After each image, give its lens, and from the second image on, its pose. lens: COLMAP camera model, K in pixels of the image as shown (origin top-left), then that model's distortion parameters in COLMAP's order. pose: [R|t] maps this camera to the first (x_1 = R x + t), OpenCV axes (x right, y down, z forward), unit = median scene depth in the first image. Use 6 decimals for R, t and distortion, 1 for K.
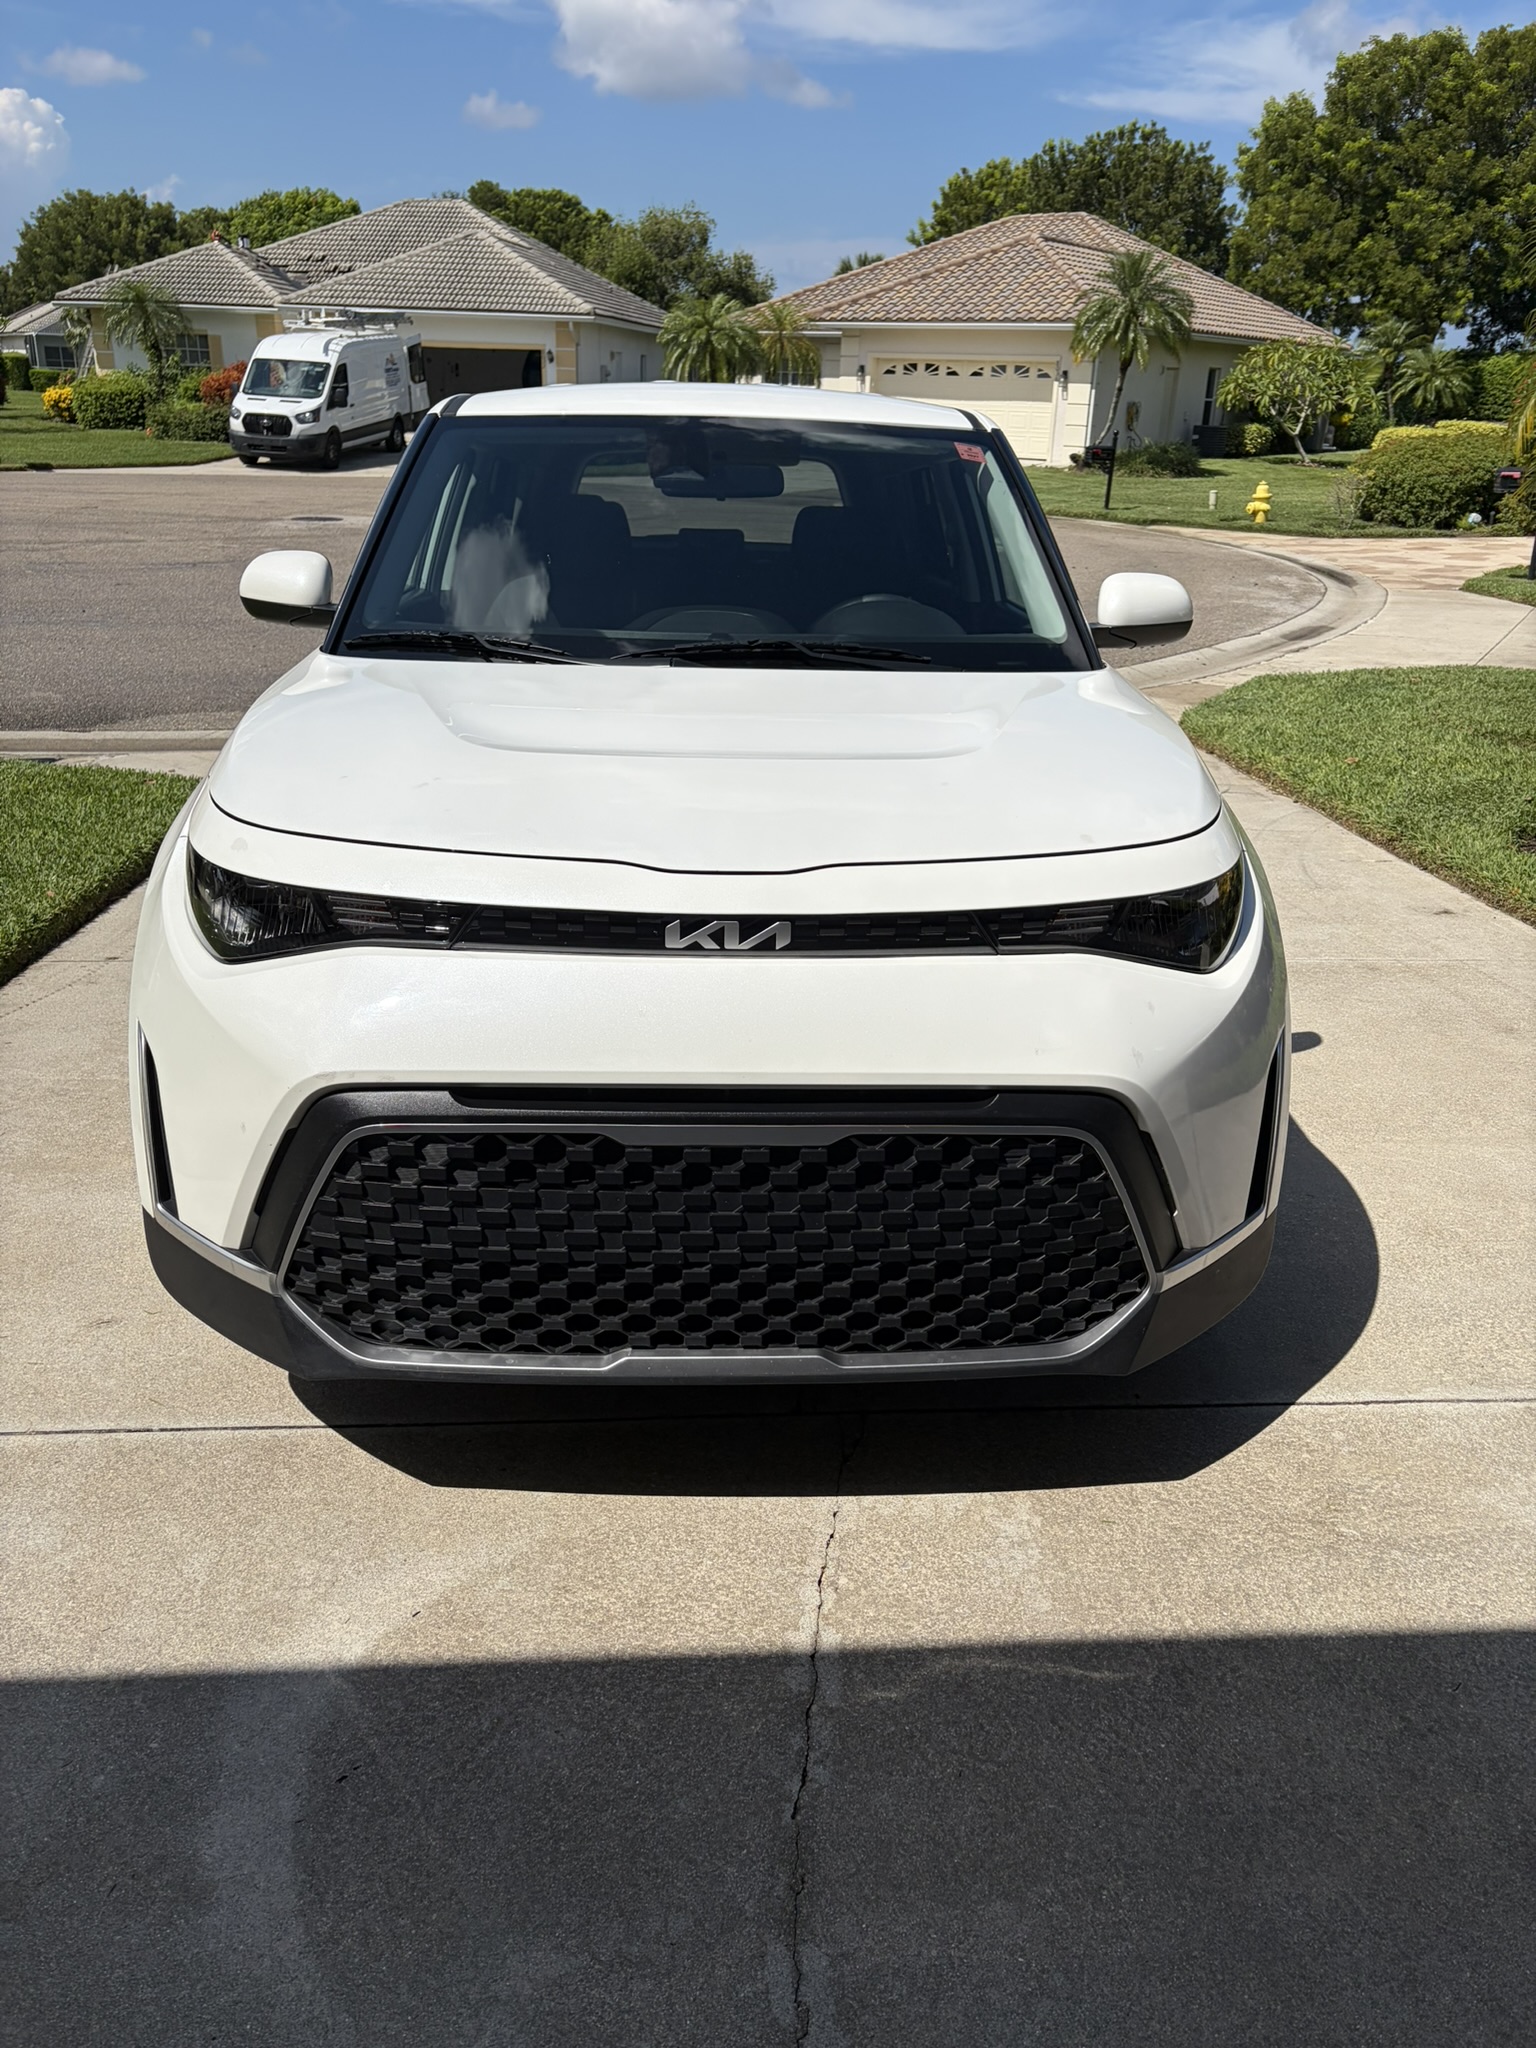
lens RADIAL K [[1560.9, 0, 767.2], [0, 1560.9, 987.9], [0, 0, 1]] dist [0.096956, -0.115984]
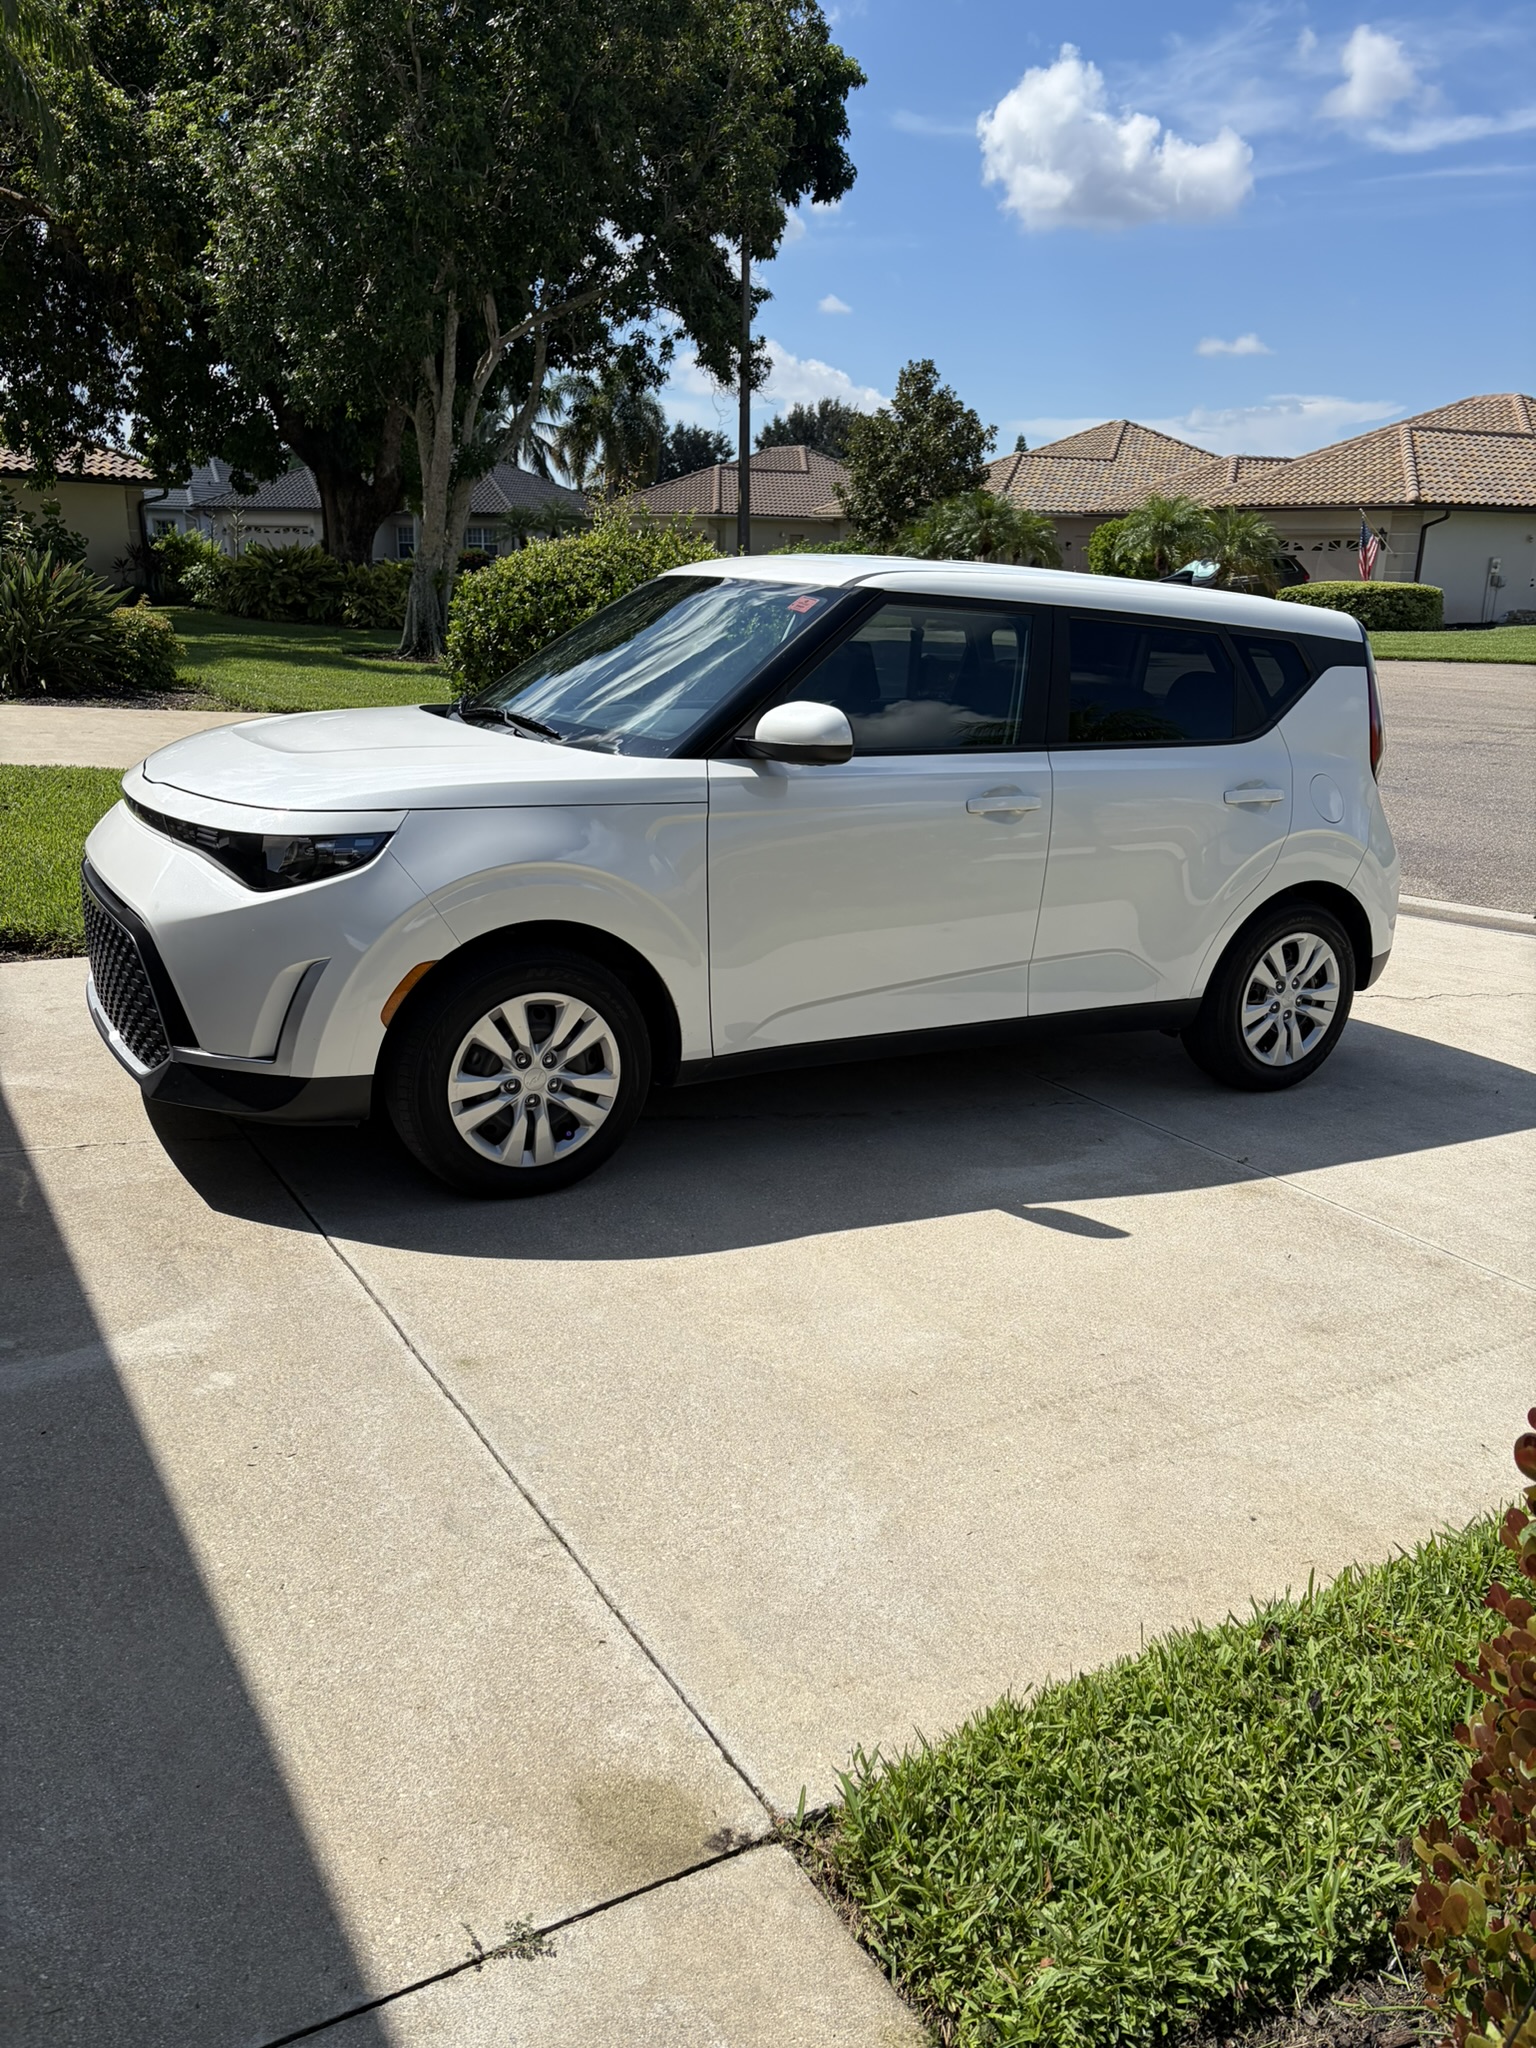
lens RADIAL K [[1560.9, 0, 767.2], [0, 1560.9, 987.9], [0, 0, 1]] dist [0.096956, -0.115984]
pose [[0.463043, 0.221901, -0.858109, 0.133421], [-0.324373, 0.943415, 0.068926, -0.013674], [0.824848, 0.246431, 0.508820, 0.044436]]
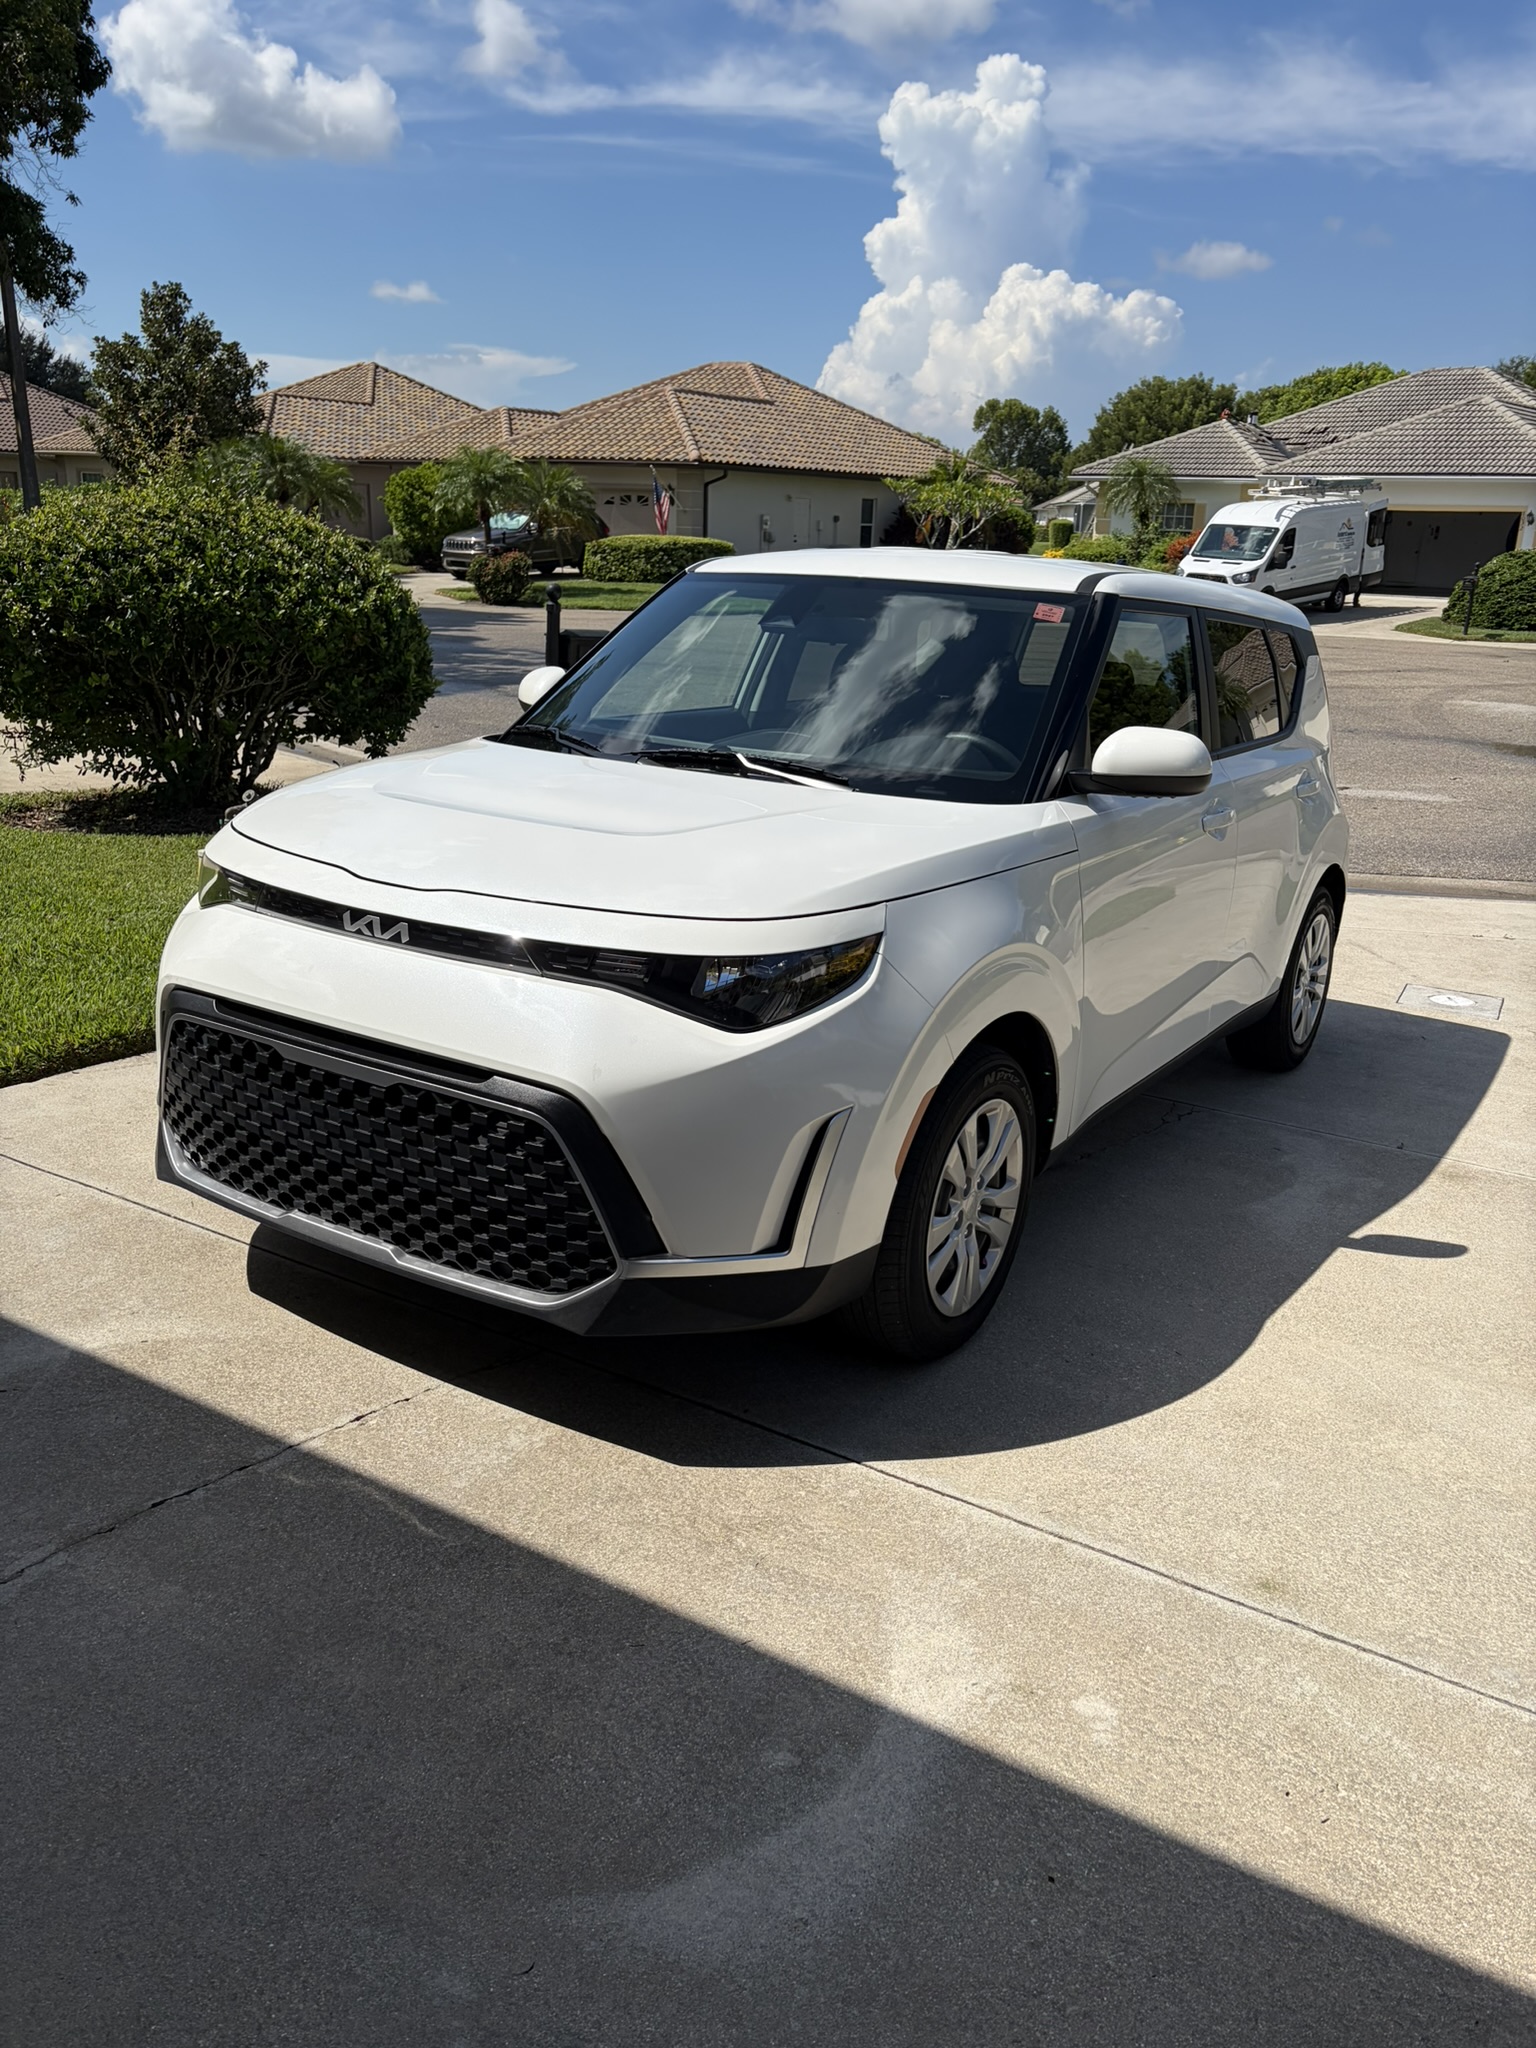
lens RADIAL K [[1571.5, 0, 771.3], [0, 1571.5, 973.1], [0, 0, 1]] dist [0.046992, -0.032619]
pose [[0.821016, 0.159339, -0.548219, 0.065804], [-0.213497, 0.976281, -0.035980, -0.001148], [0.529483, 0.146583, 0.835560, 0.000797]]
